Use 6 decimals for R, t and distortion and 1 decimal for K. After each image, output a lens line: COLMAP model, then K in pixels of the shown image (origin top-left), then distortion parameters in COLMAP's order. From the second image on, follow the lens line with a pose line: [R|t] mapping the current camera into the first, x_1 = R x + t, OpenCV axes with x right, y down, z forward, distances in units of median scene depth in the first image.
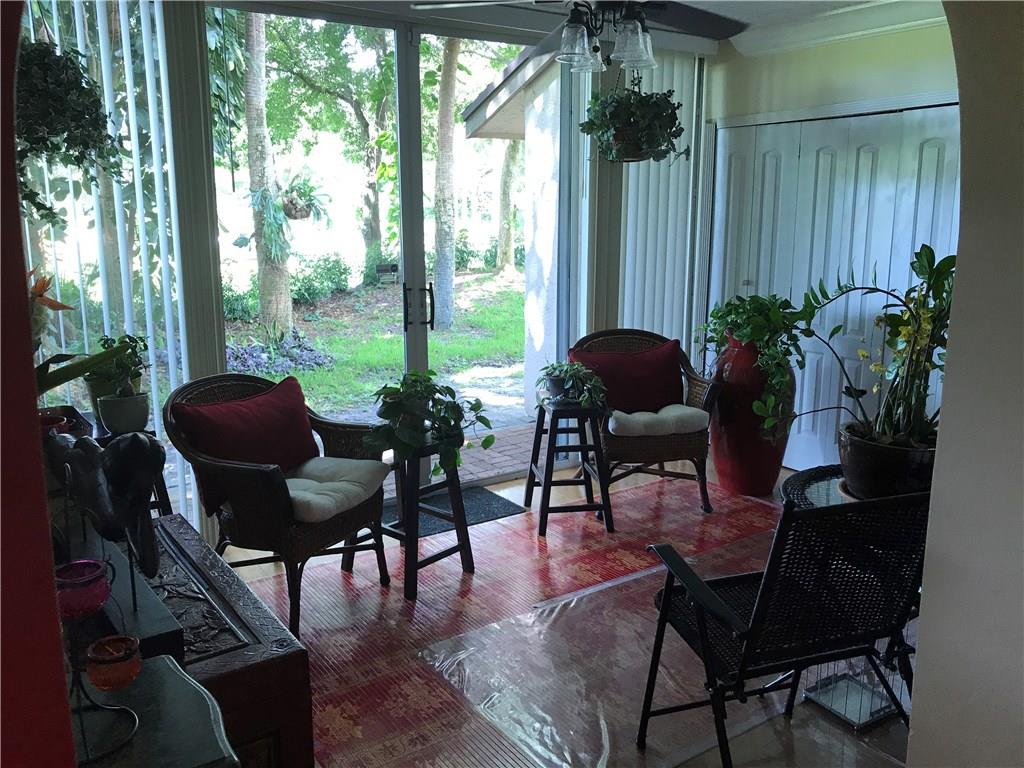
lens RADIAL K [[846.1, 0, 510.7], [0, 846.1, 381.8], [0, 0, 1]] dist [0.026856, -0.030702]
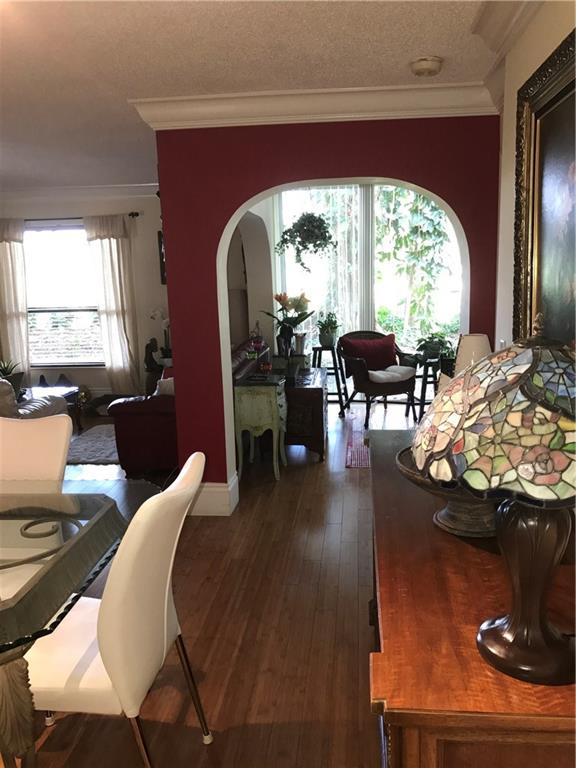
lens RADIAL K [[634.6, 0, 301.1], [0, 634.6, 384.0], [0, 0, 1]] dist [0.026856, -0.030702]
pose [[0.770046, 0.097447, -0.630503, 0.292663], [-0.106446, 0.994038, 0.023628, 0.050968], [0.629046, 0.048920, 0.775827, -0.242894]]
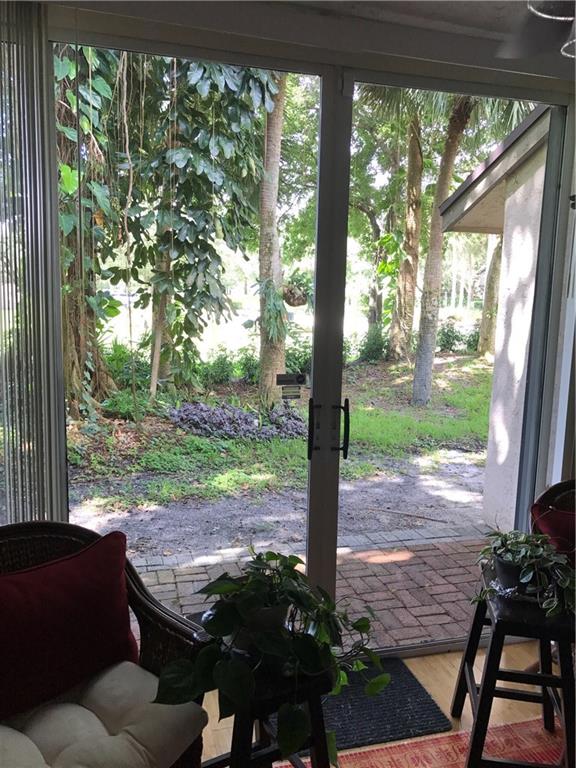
lens RADIAL K [[634.6, 0, 290.0], [0, 634.6, 385.8], [0, 0, 1]] dist [0.026856, -0.030702]
pose [[0.949709, 0.070321, -0.305137, 0.015986], [-0.089021, 0.994883, -0.047792, -0.047529], [0.300215, 0.072552, 0.951109, 0.212025]]
